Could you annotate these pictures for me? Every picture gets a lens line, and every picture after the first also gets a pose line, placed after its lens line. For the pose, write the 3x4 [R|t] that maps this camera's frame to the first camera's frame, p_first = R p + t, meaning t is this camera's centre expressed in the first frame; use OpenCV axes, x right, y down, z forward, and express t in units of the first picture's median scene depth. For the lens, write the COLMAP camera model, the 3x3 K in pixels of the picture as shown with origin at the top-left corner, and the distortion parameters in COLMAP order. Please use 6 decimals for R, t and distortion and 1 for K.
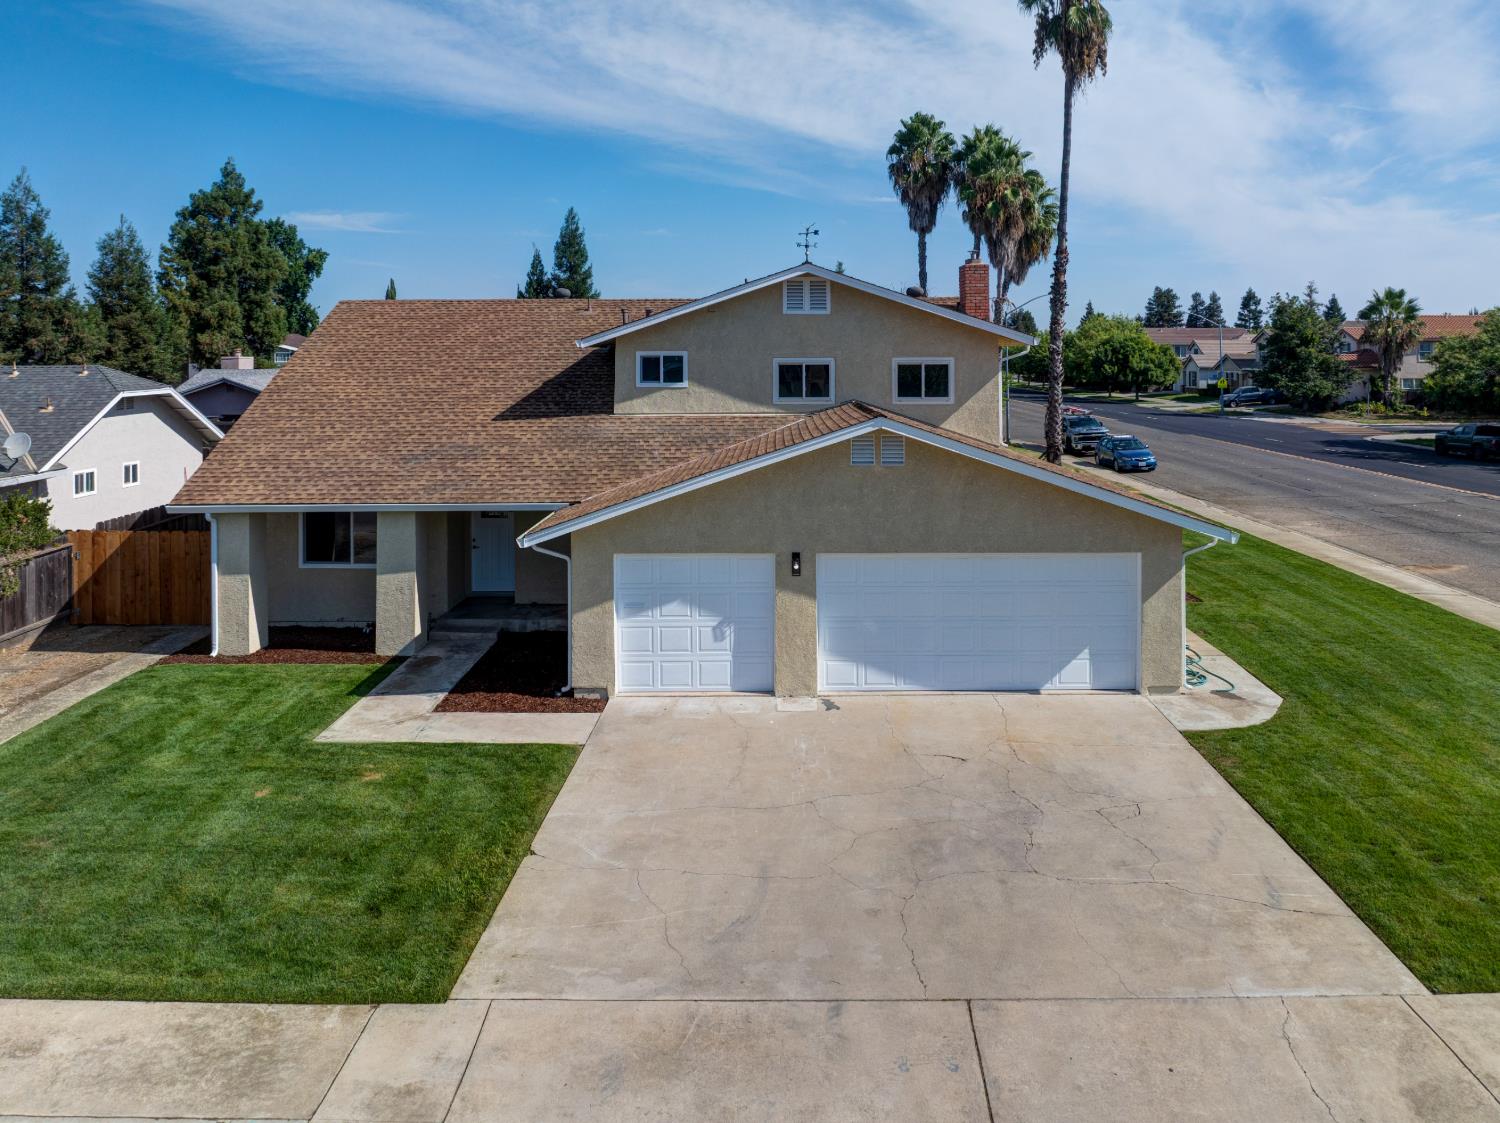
lens RADIAL K [[1122.7, 0, 785.5], [0, 1122.7, 446.8], [0, 0, 1]] dist [-0.043082, 0.008683]
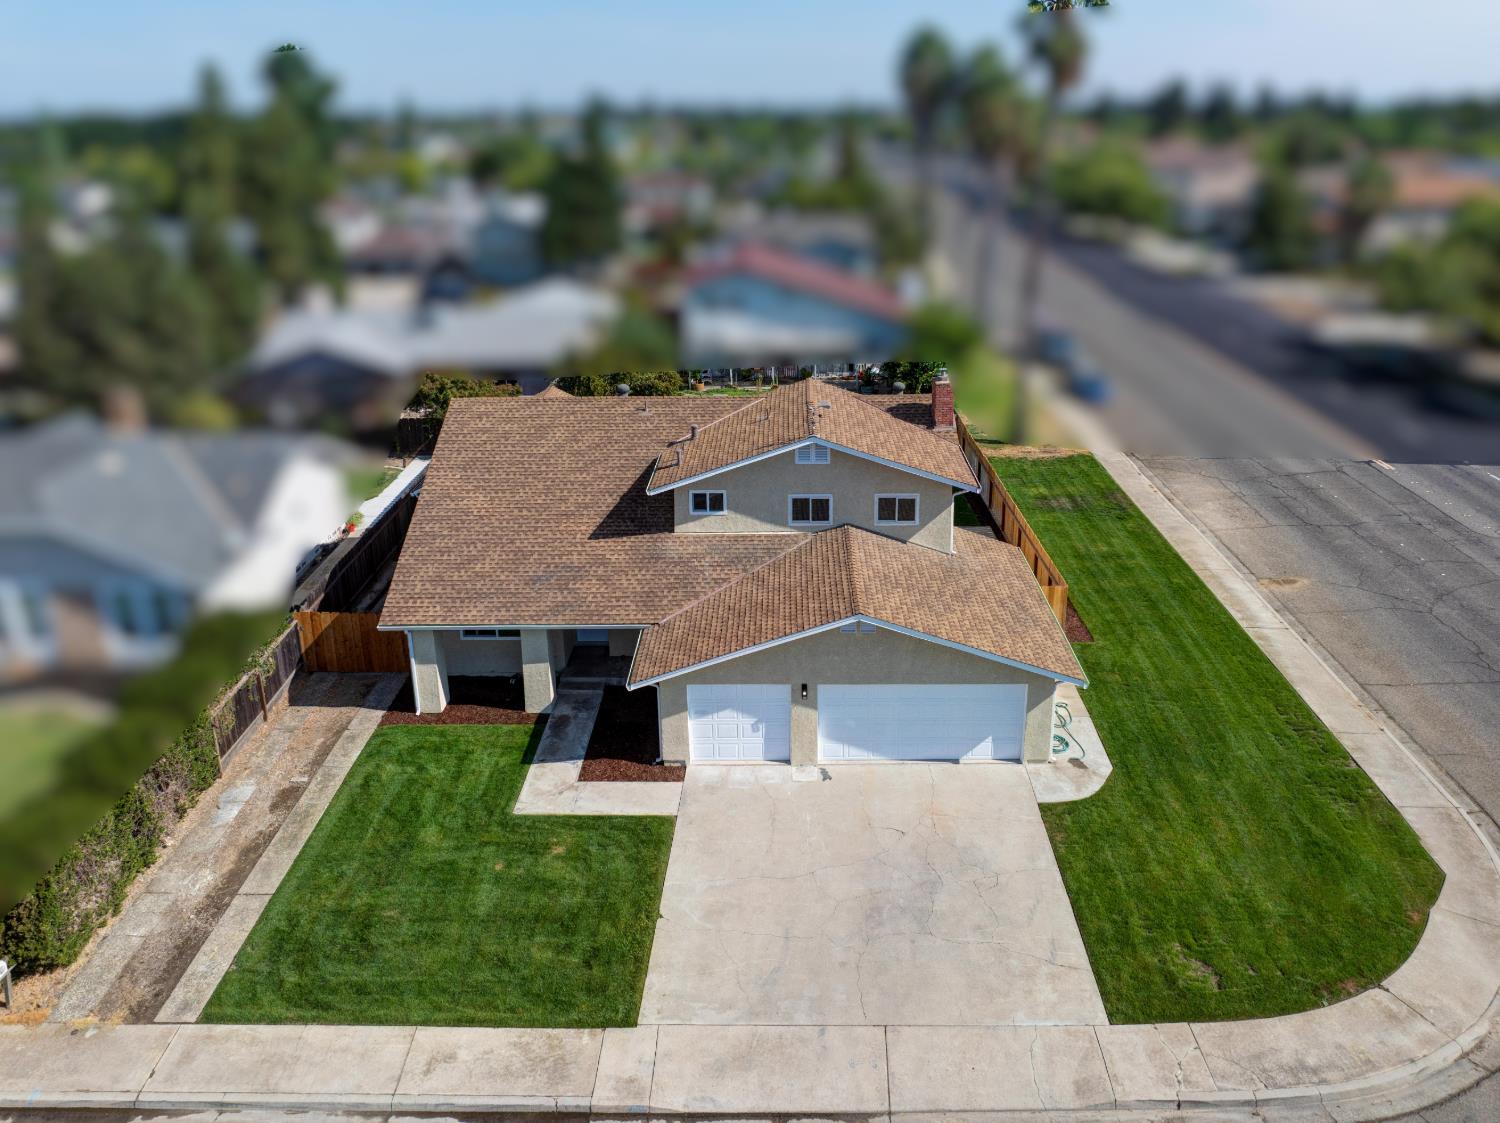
lens RADIAL K [[1079.9, 0, 786.1], [0, 1079.9, 535.0], [0, 0, 1]] dist [-0.036836, 0.000514]
pose [[0.999960, -0.000694, -0.008863, -0.002655], [0.003301, 0.954656, 0.297692, -0.545821], [0.008254, -0.297710, 0.954621, -0.362640]]
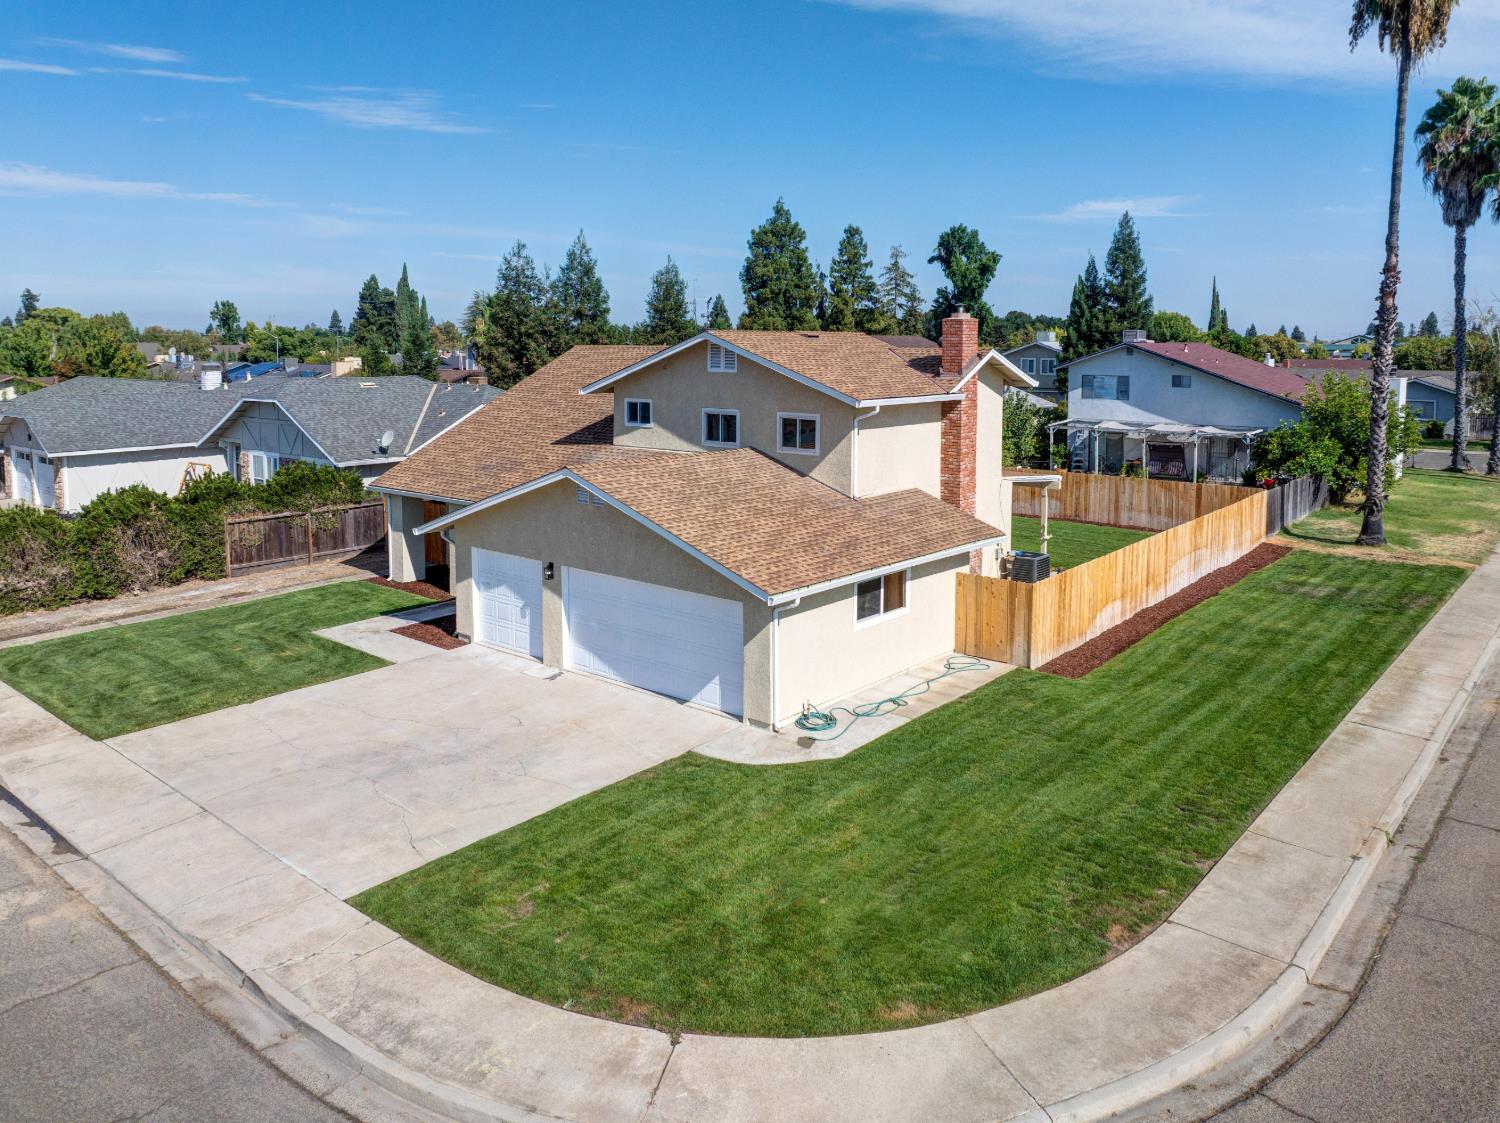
lens RADIAL K [[1094.5, 0, 750.0], [0, 1094.5, 561.5], [0, 0, 1]] dist [-0.039179, 0.005359]
pose [[0.758038, 0.133306, -0.638442, 1.037199], [-0.056829, 0.988666, 0.138958, -0.104504], [0.649730, -0.069053, 0.757022, 0.153777]]
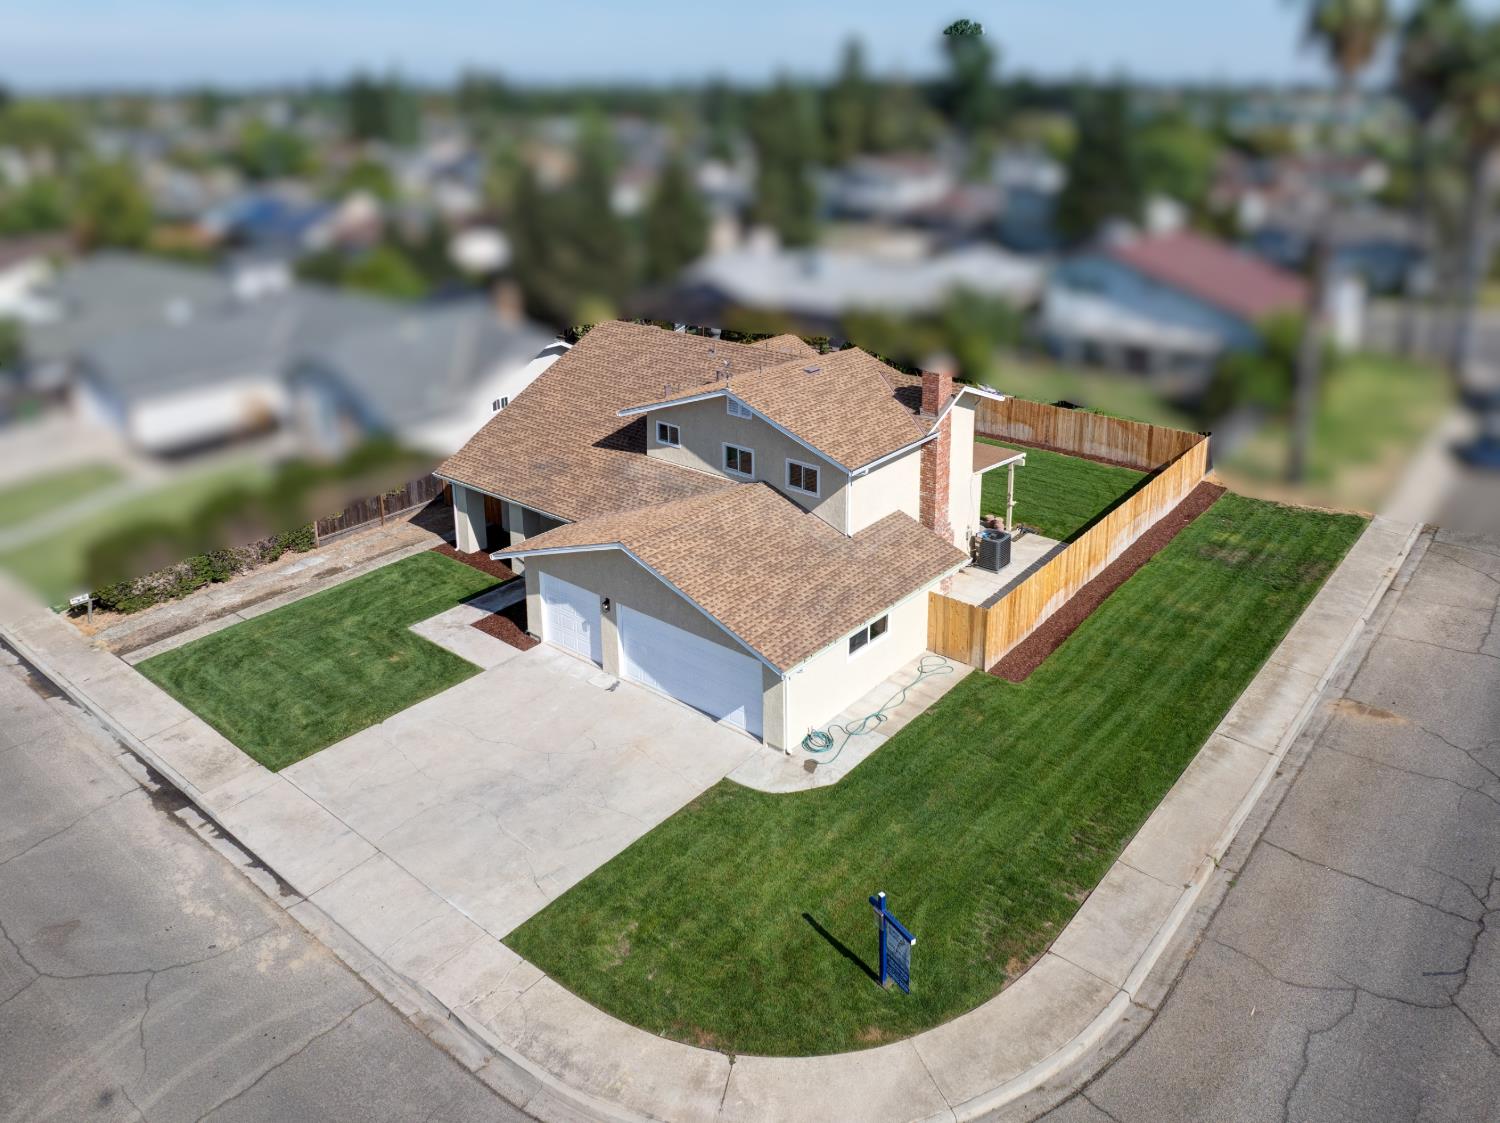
lens RADIAL K [[1086.1, 0, 778.9], [0, 1086.1, 509.4], [0, 0, 1]] dist [-0.006519, -0.050185]
pose [[0.774854, 0.232573, -0.587802, 1.155118], [-0.049226, 0.949236, 0.310690, -0.562546], [0.630221, -0.211805, 0.746968, -0.045290]]
